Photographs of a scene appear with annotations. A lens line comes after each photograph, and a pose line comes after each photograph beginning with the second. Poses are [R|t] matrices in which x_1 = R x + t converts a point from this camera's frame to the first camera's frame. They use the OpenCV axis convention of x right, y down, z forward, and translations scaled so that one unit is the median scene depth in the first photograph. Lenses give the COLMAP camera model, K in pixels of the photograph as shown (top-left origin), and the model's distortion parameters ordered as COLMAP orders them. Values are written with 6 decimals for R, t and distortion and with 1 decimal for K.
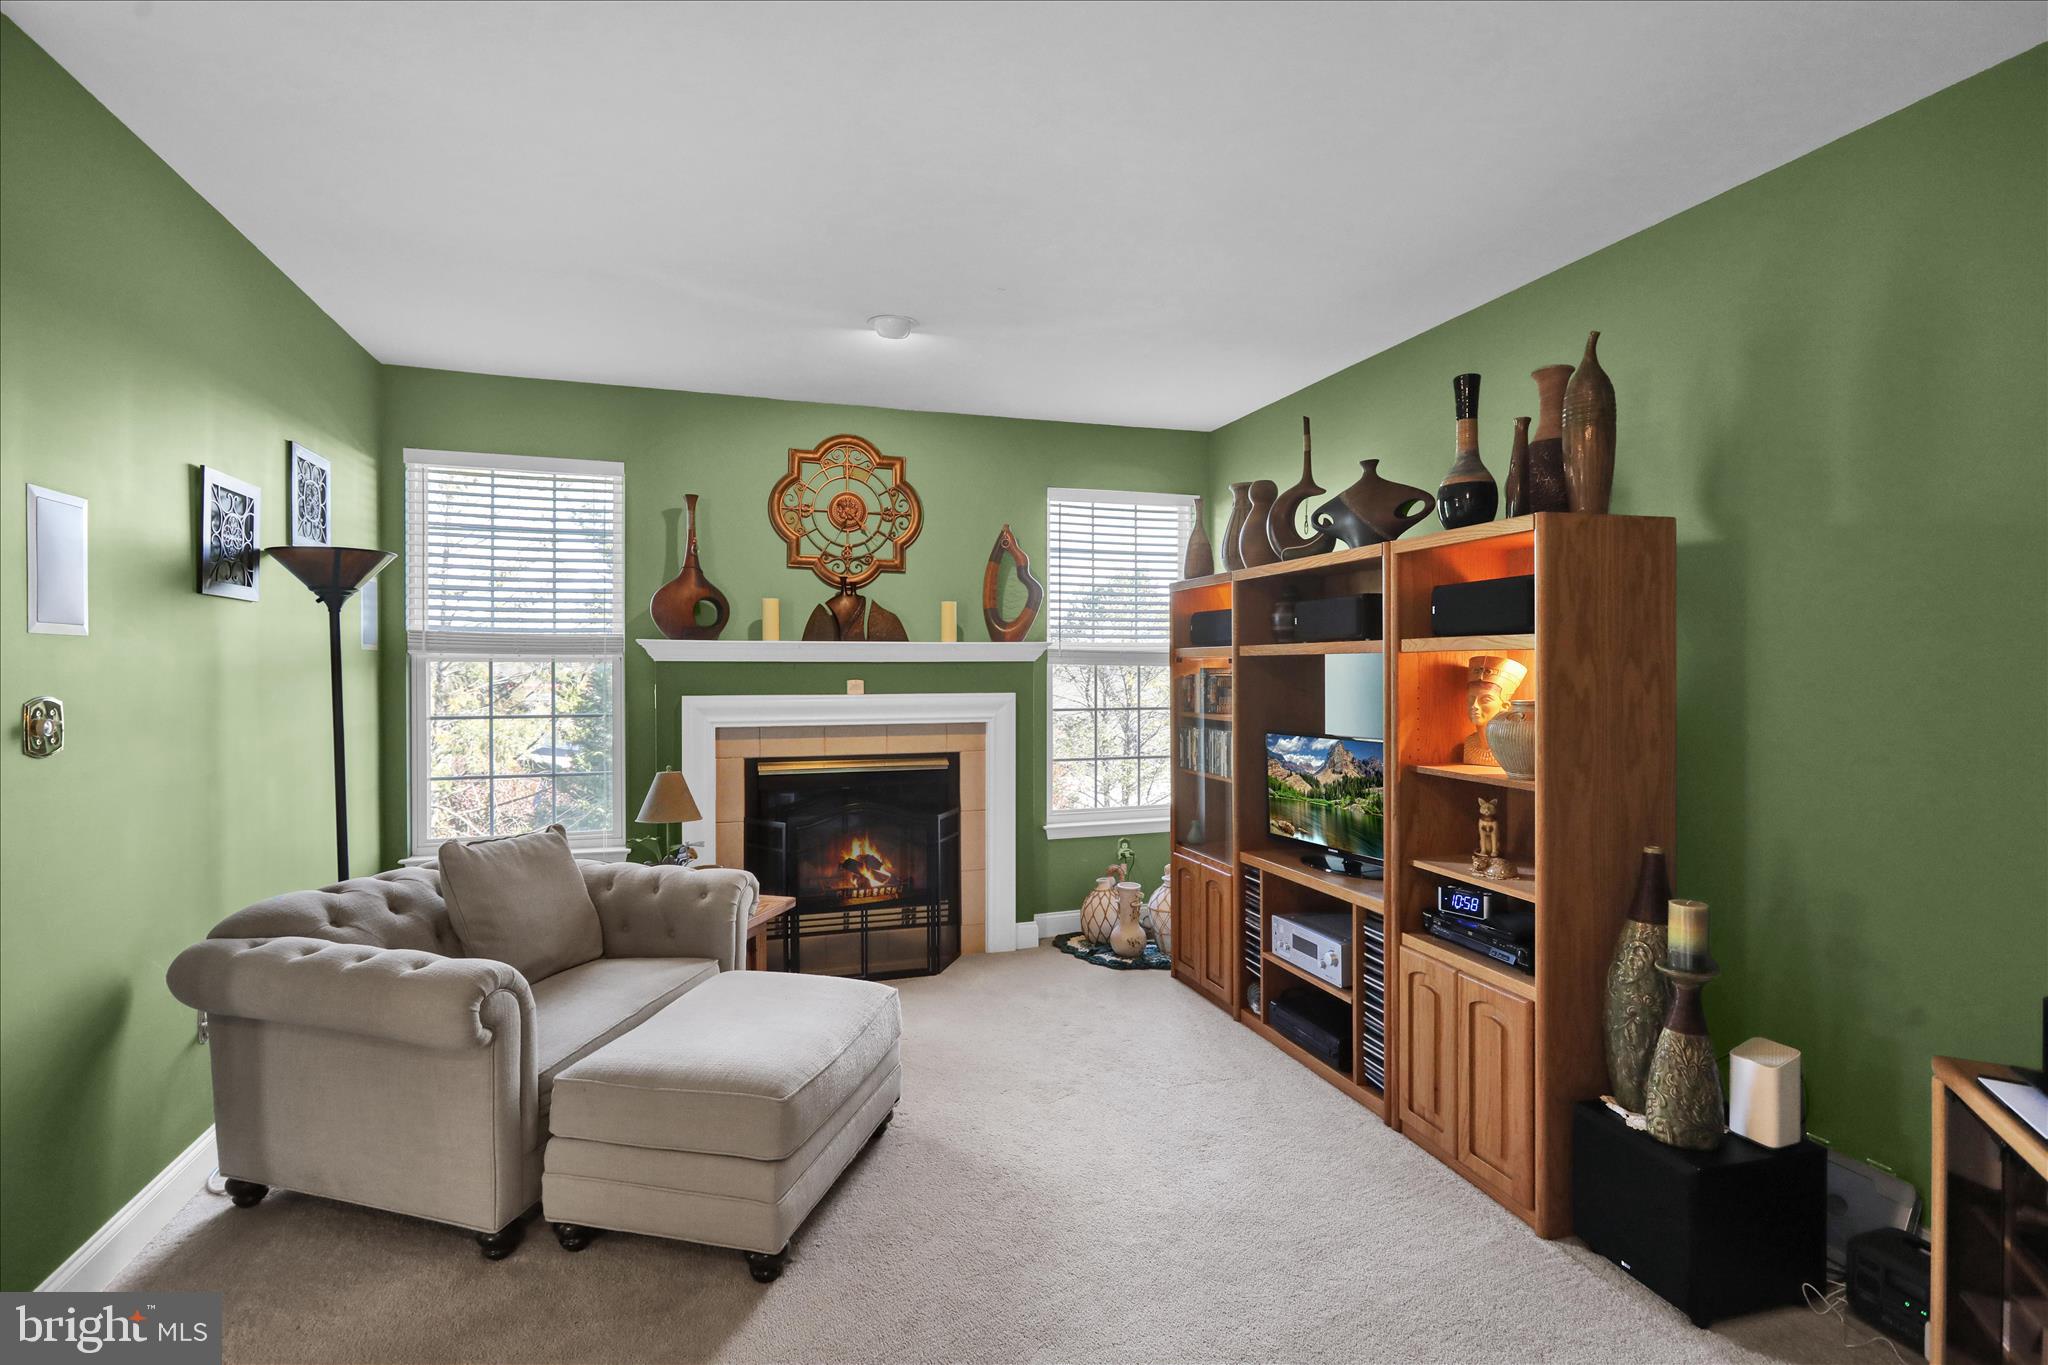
lens RADIAL K [[952.2, 0, 1021.1], [0, 952.2, 674.4], [0, 0, 1]] dist [-0.003296, -0.000262]
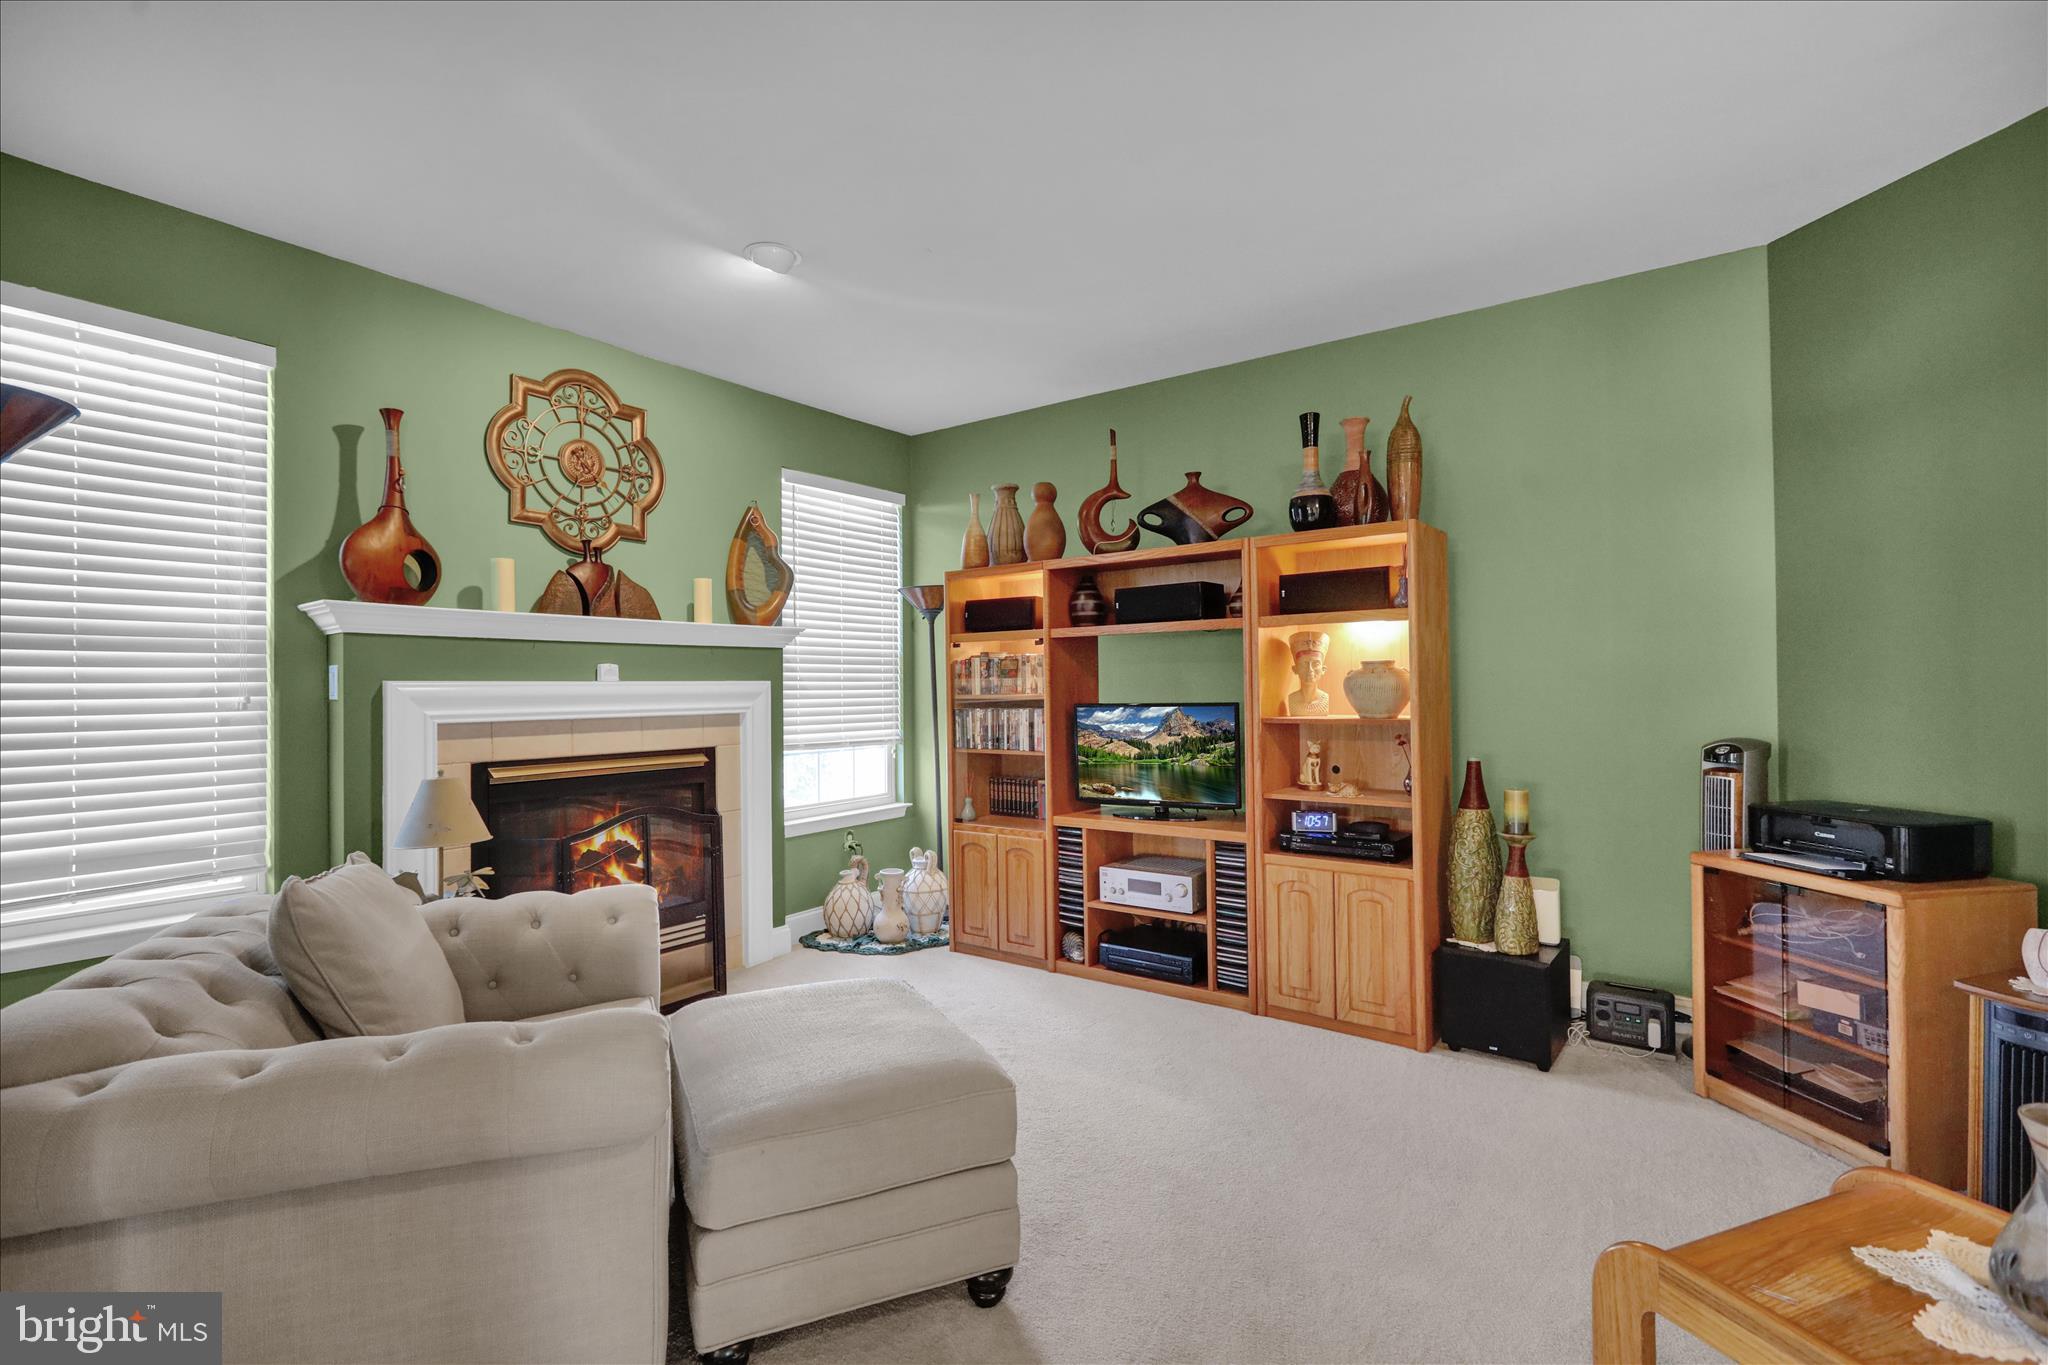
lens RADIAL K [[907.8, 0, 1025.1], [0, 907.8, 683.1], [0, 0, 1]] dist [-0.022982, 0.001903]
pose [[0.810952, -0.003883, 0.585100, -0.346041], [0.012766, 0.999857, -0.011057, 0.036802], [-0.584973, 0.016436, 0.810886, 0.144359]]
